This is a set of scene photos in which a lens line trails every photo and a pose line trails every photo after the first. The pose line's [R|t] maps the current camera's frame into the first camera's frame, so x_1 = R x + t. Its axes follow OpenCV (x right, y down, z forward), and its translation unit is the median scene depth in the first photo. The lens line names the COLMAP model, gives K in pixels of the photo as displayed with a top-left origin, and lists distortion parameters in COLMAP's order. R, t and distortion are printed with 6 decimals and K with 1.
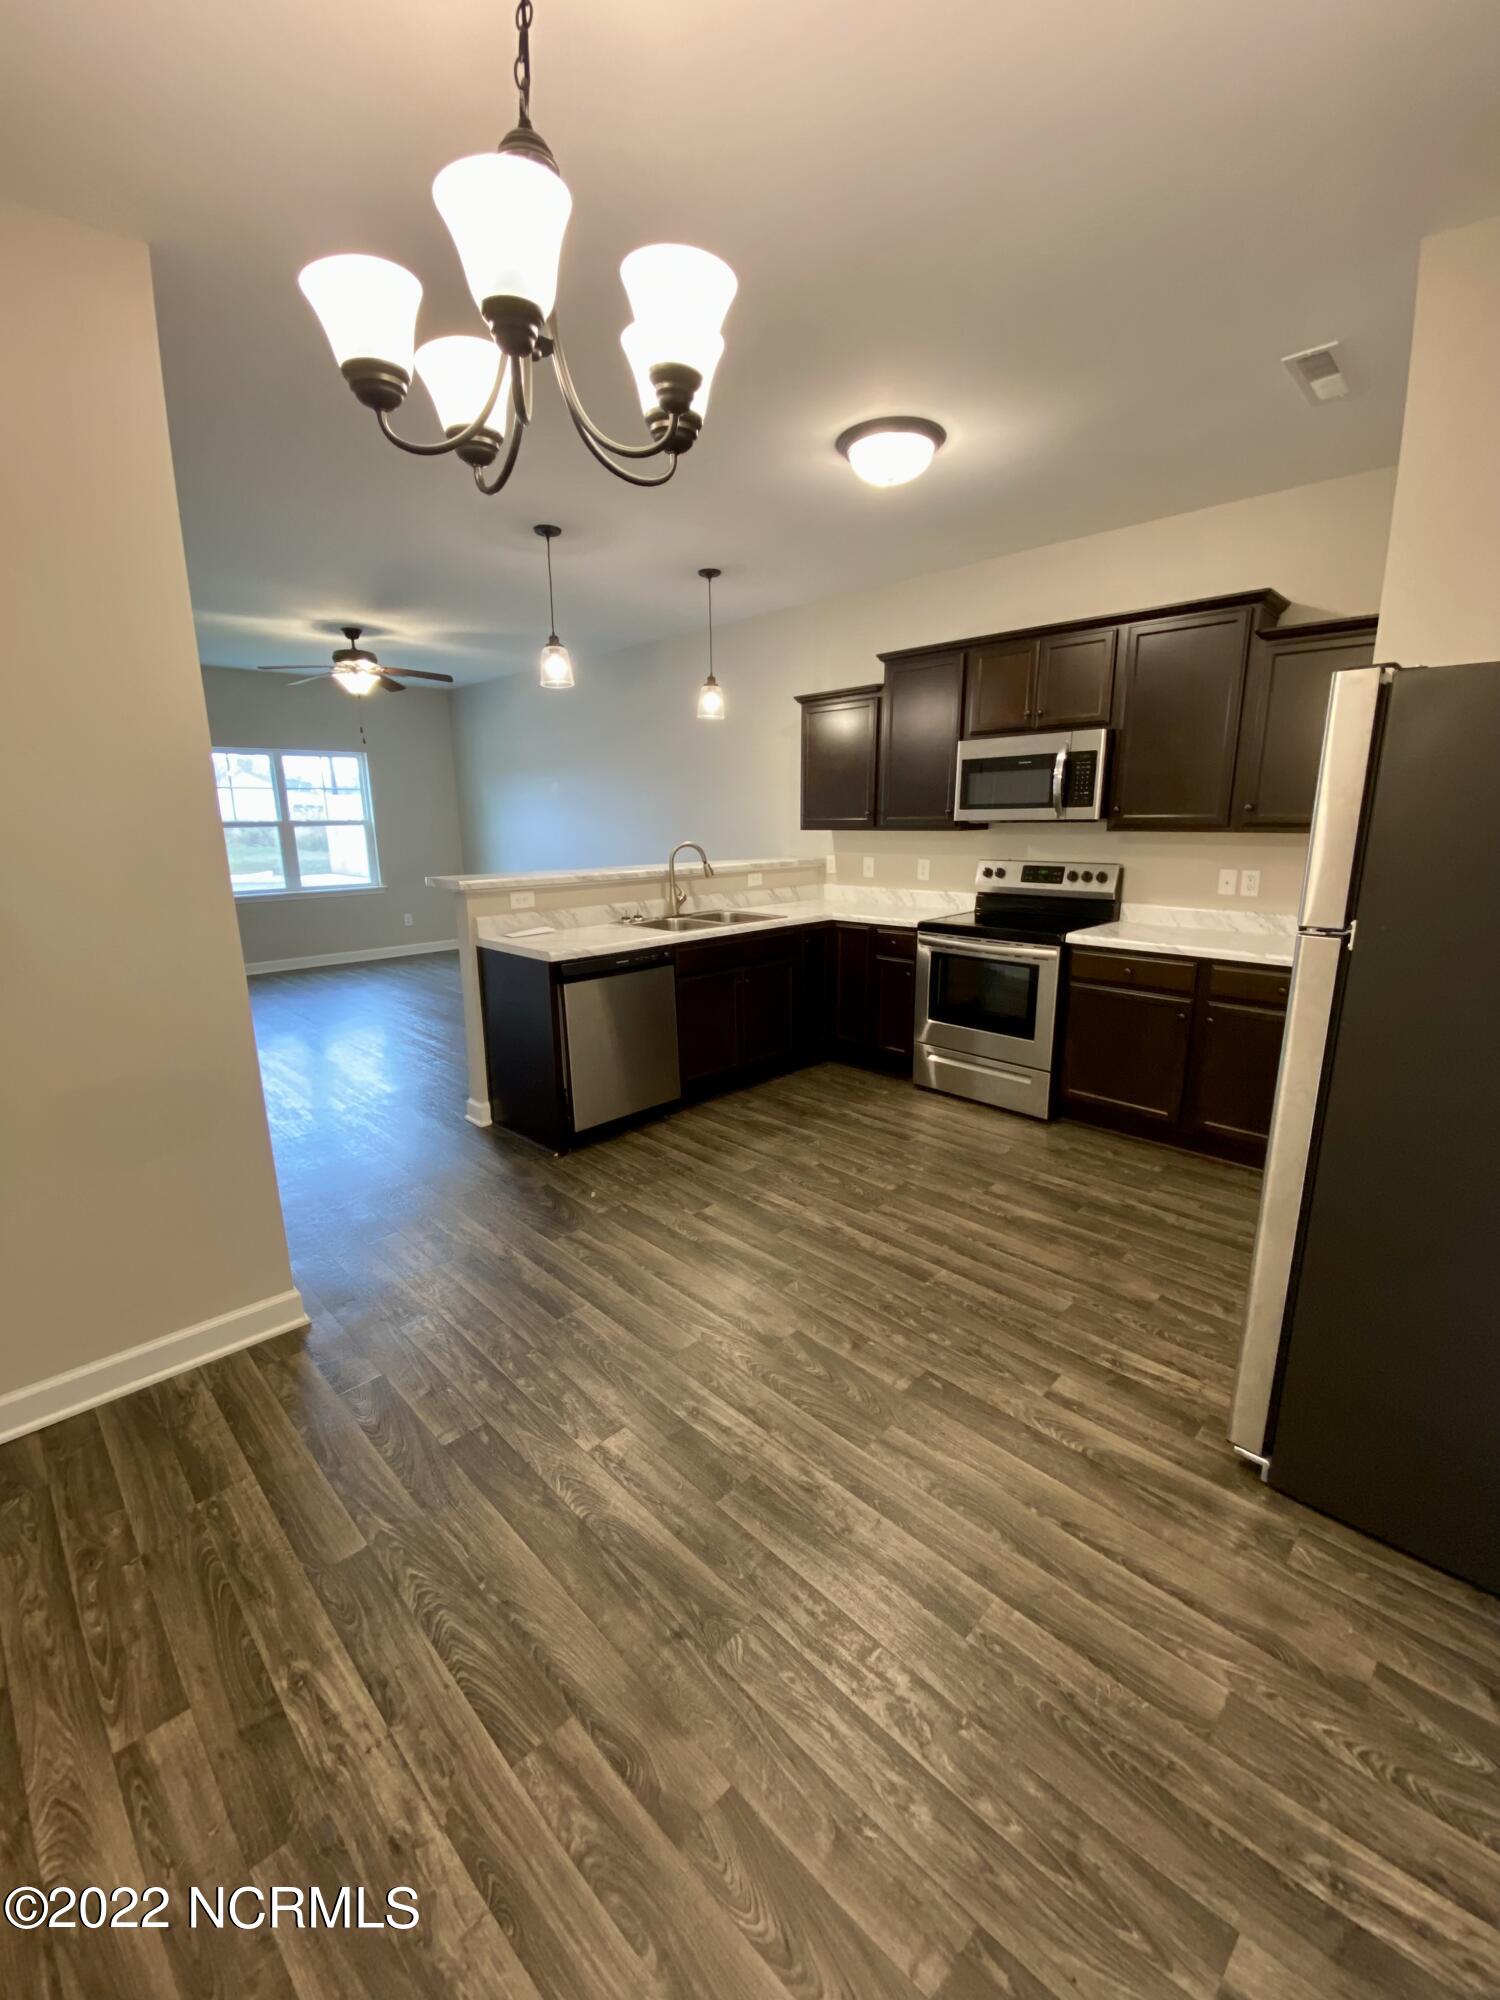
lens RADIAL K [[818.9, 0, 750.0], [0, 818.9, 1000.0], [0, 0, 1]] dist [0.002556, -0.014841]
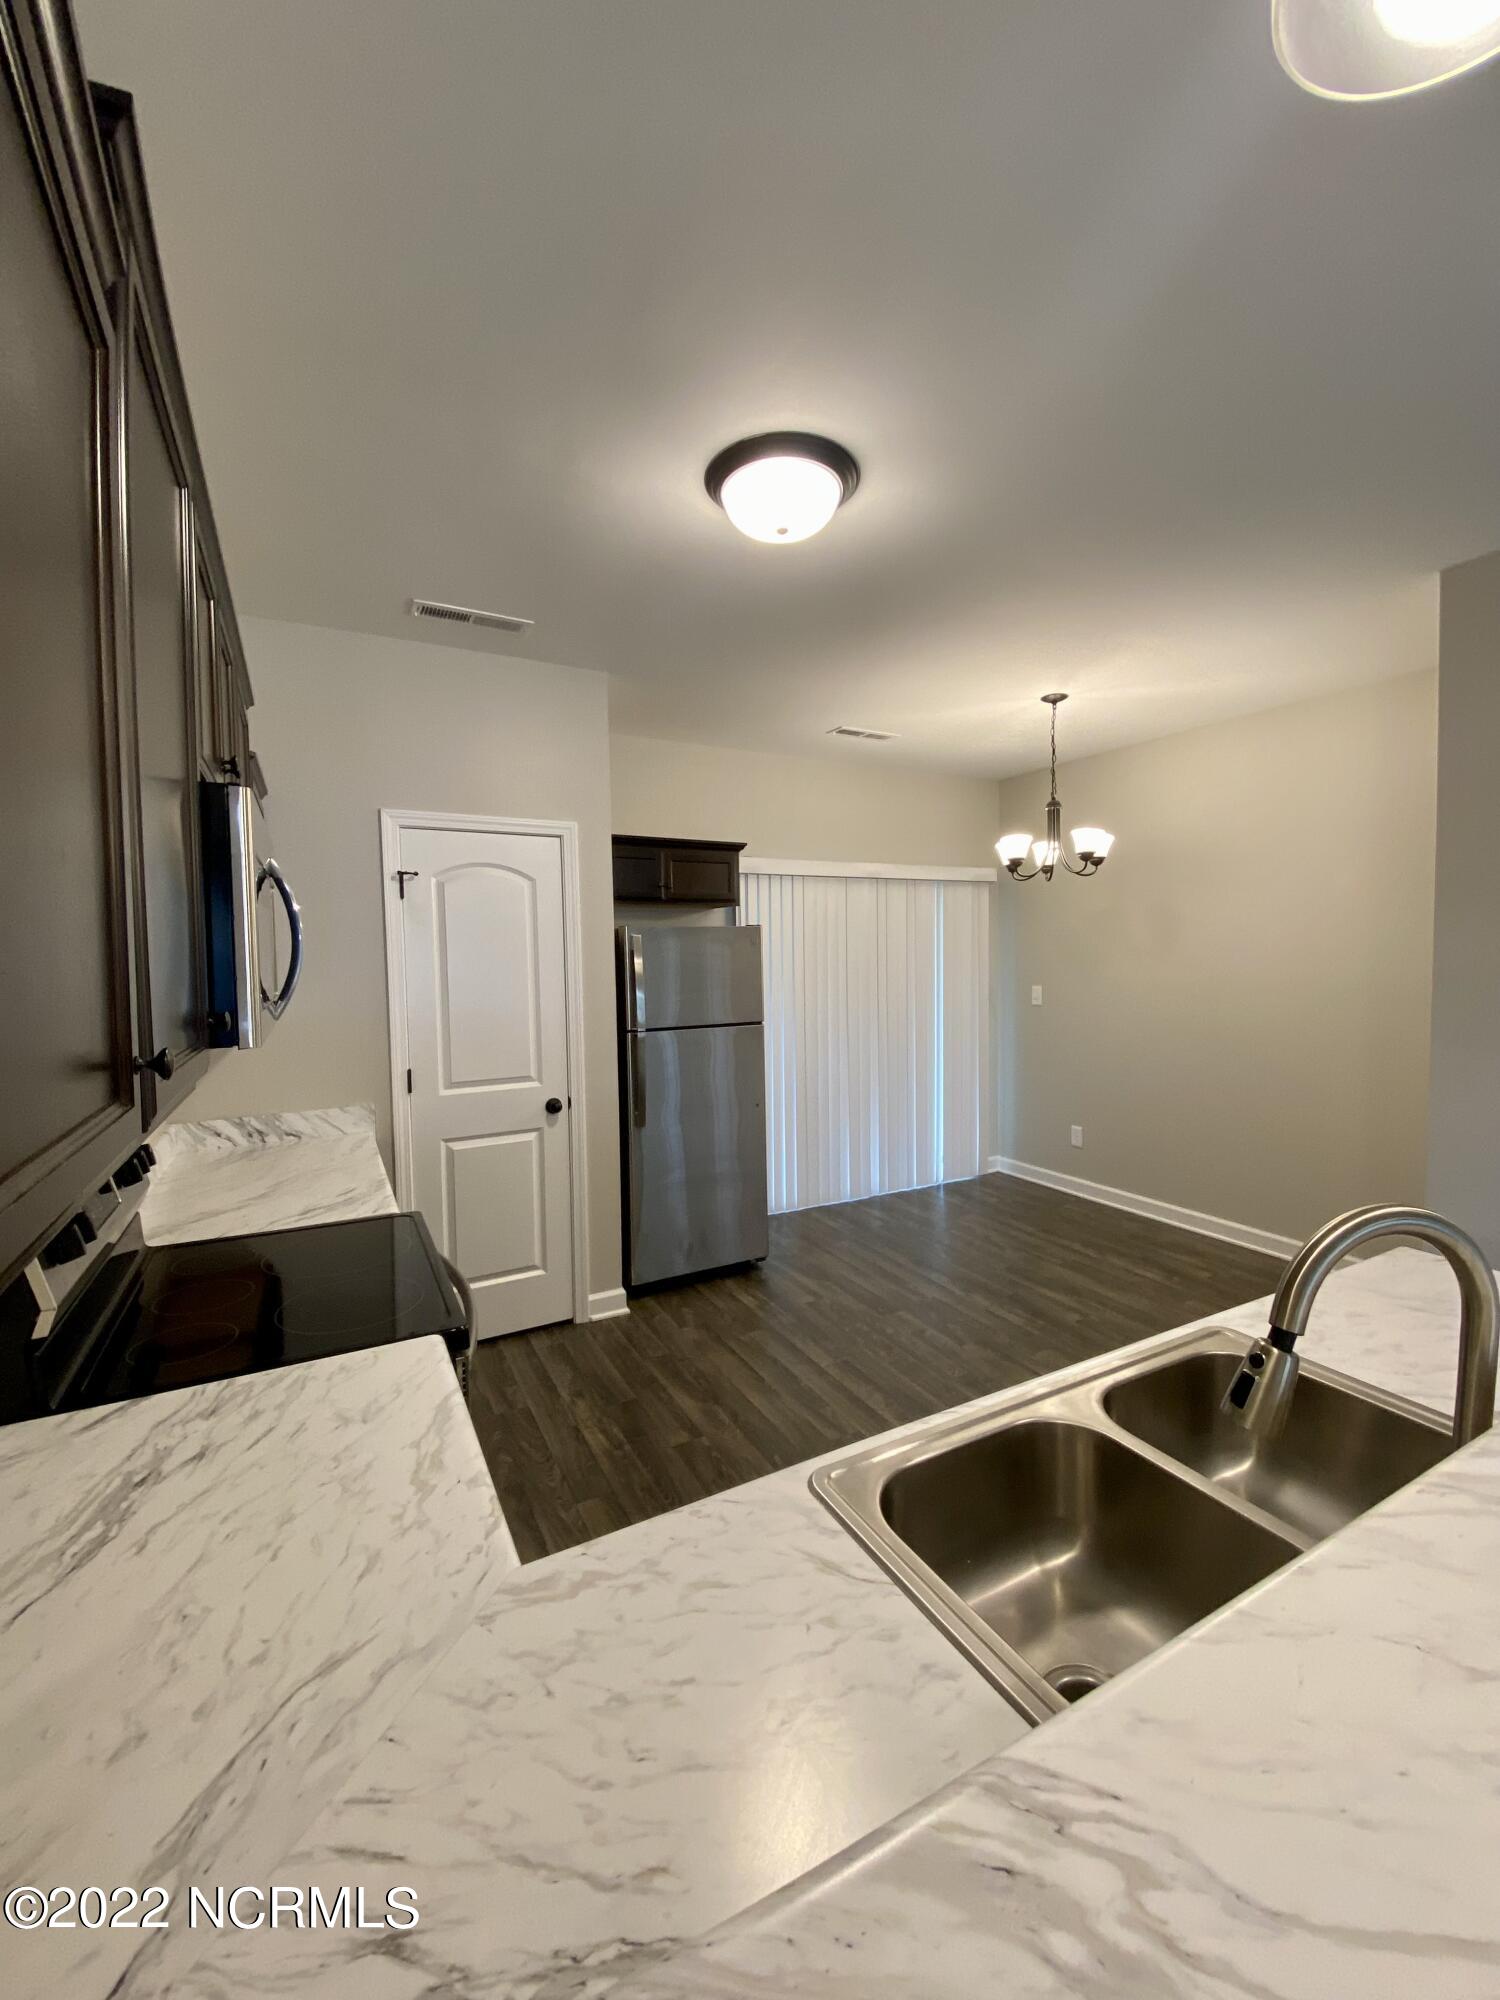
lens RADIAL K [[818.9, 0, 750.0], [0, 818.9, 1000.0], [0, 0, 1]] dist [0.002556, -0.014841]
pose [[-0.957755, 0.009485, 0.287429, -0.003005], [0.087630, 0.961553, 0.260263, -0.485395], [-0.273910, 0.274455, -0.921764, 1.988363]]
